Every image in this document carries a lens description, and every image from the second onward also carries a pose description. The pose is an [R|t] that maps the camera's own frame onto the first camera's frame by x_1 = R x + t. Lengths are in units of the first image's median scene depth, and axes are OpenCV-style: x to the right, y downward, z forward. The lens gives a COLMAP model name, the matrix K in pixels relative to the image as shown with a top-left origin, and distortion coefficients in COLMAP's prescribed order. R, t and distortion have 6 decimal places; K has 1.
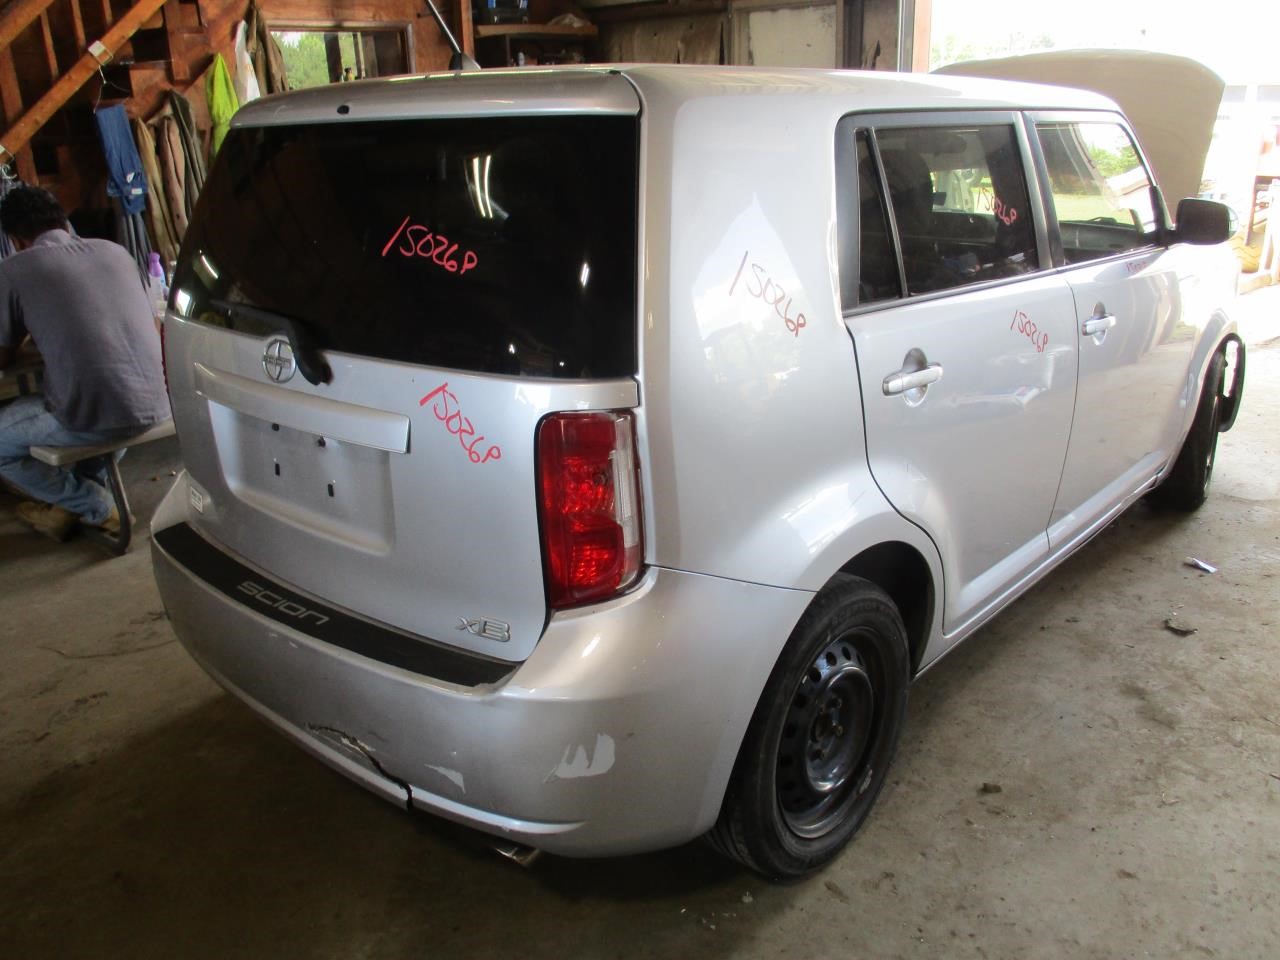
lens RADIAL K [[1079.3, 0, 642.0], [0, 1079.3, 483.4], [0, 0, 1]] dist [-0.008910, -0.004936]
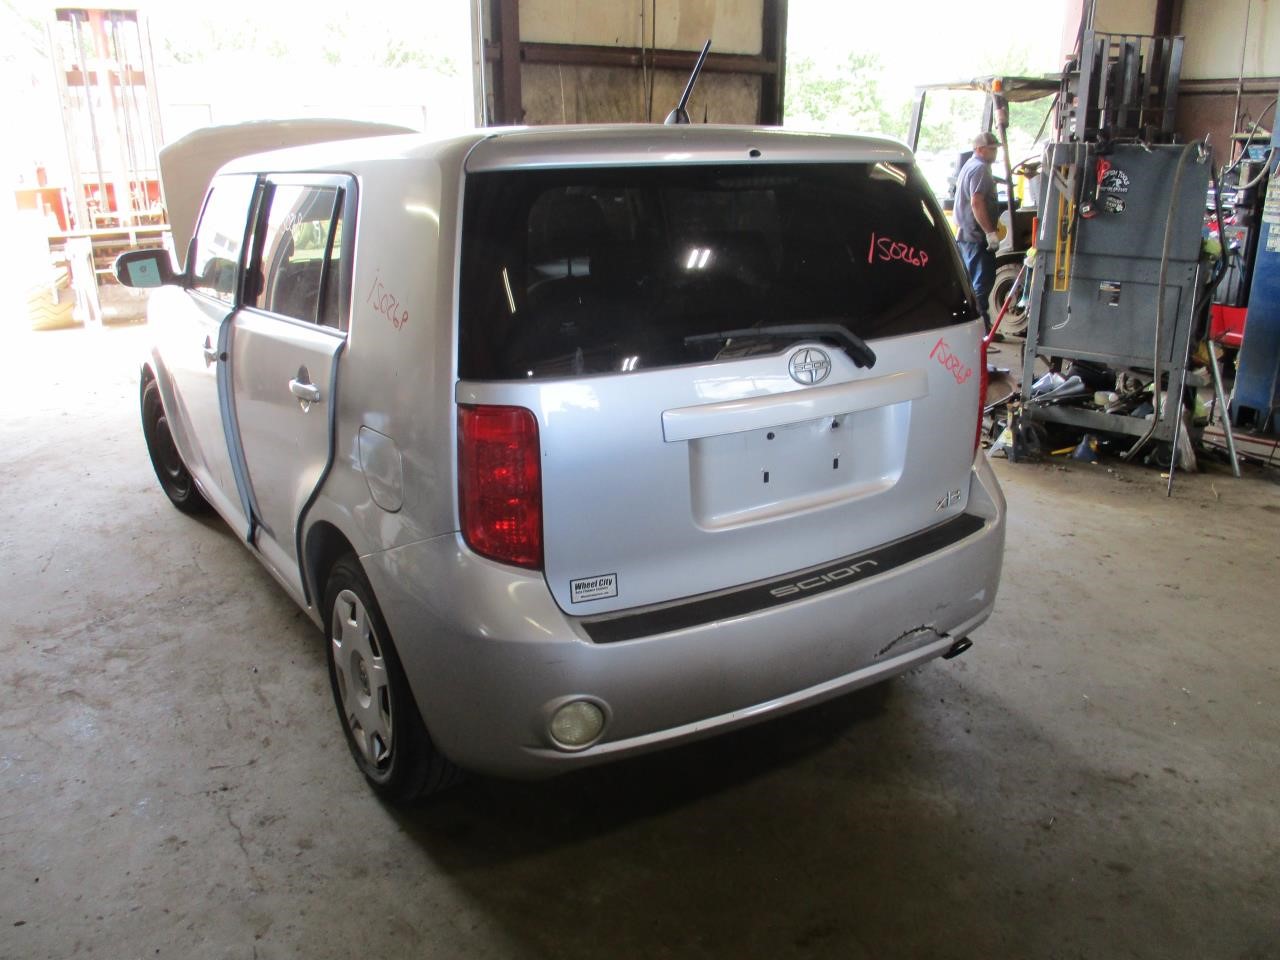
lens RADIAL K [[1079.3, 0, 640.5], [0, 1079.3, 476.5], [0, 0, 1]] dist [-0.008910, -0.004936]
pose [[0.251891, -0.248564, 0.935290, -1.647165], [0.312430, 0.935589, 0.164500, -0.275848], [-0.915936, 0.250777, 0.313325, 0.919543]]
